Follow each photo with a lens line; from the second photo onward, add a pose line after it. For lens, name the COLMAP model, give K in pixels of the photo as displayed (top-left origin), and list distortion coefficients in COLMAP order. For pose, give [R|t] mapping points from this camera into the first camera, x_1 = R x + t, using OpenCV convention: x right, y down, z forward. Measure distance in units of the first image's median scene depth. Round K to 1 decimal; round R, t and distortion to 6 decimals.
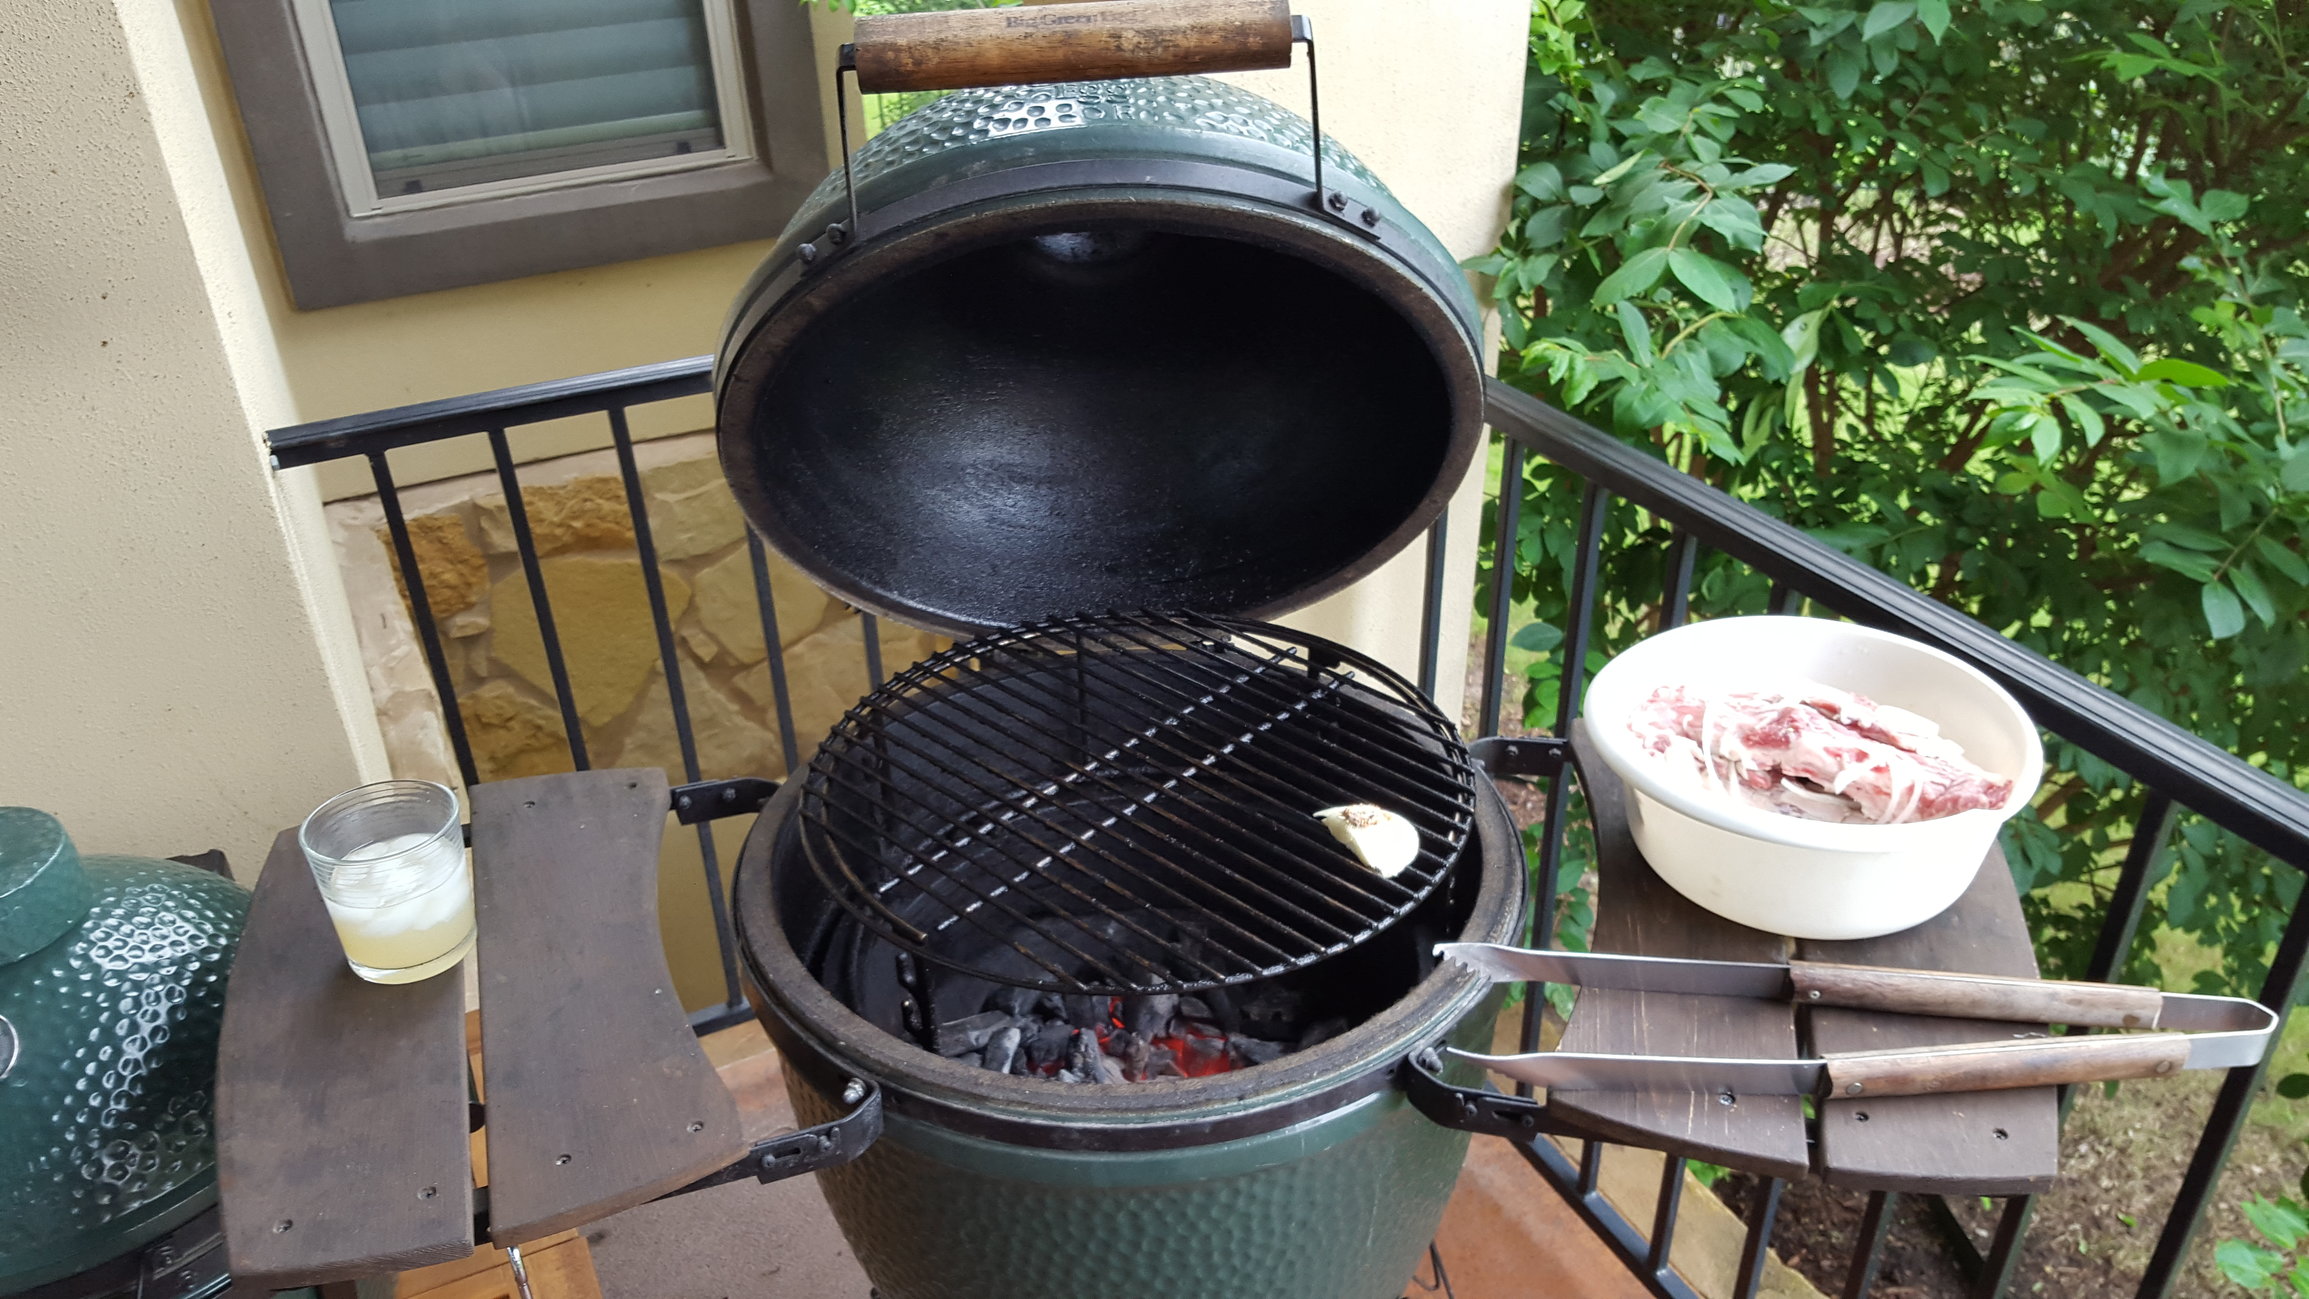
lens RADIAL K [[1860.3, 0, 1154.5], [0, 1860.3, 649.5], [0, 0, 1]] dist [-0.002997, -0.004005]
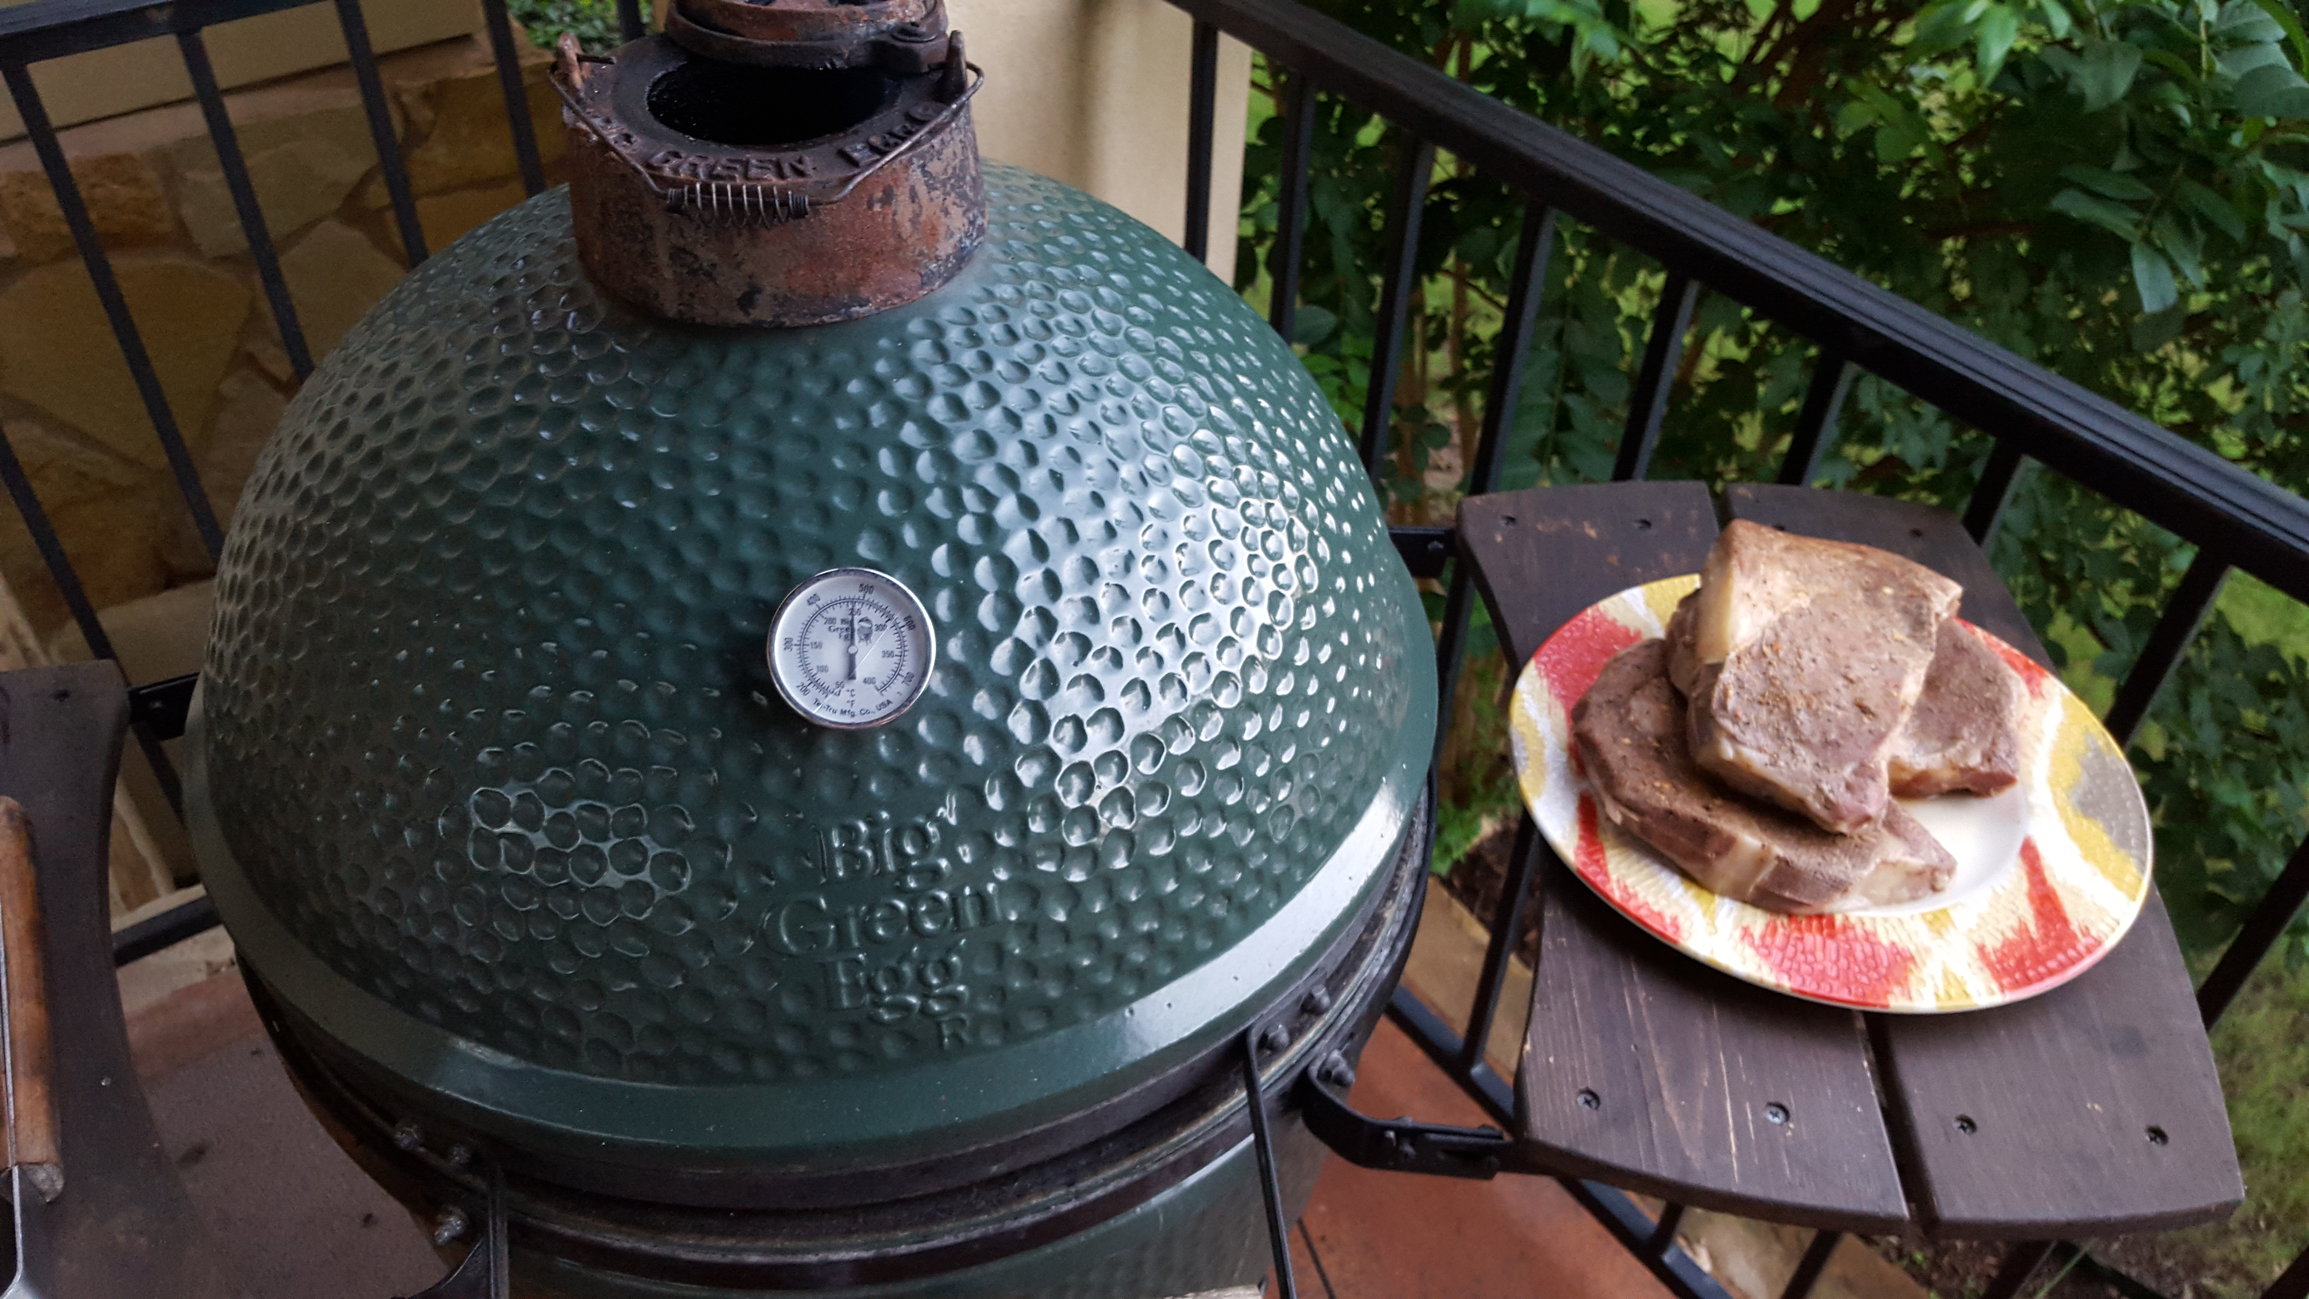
lens RADIAL K [[1860.3, 0, 1154.5], [0, 1860.3, 649.5], [0, 0, 1]] dist [-0.002997, -0.004005]
pose [[0.986896, -0.067355, 0.146630, -0.006836], [0.037412, 0.979464, 0.198119, -0.067241], [-0.156963, -0.190037, 0.969148, 0.393205]]
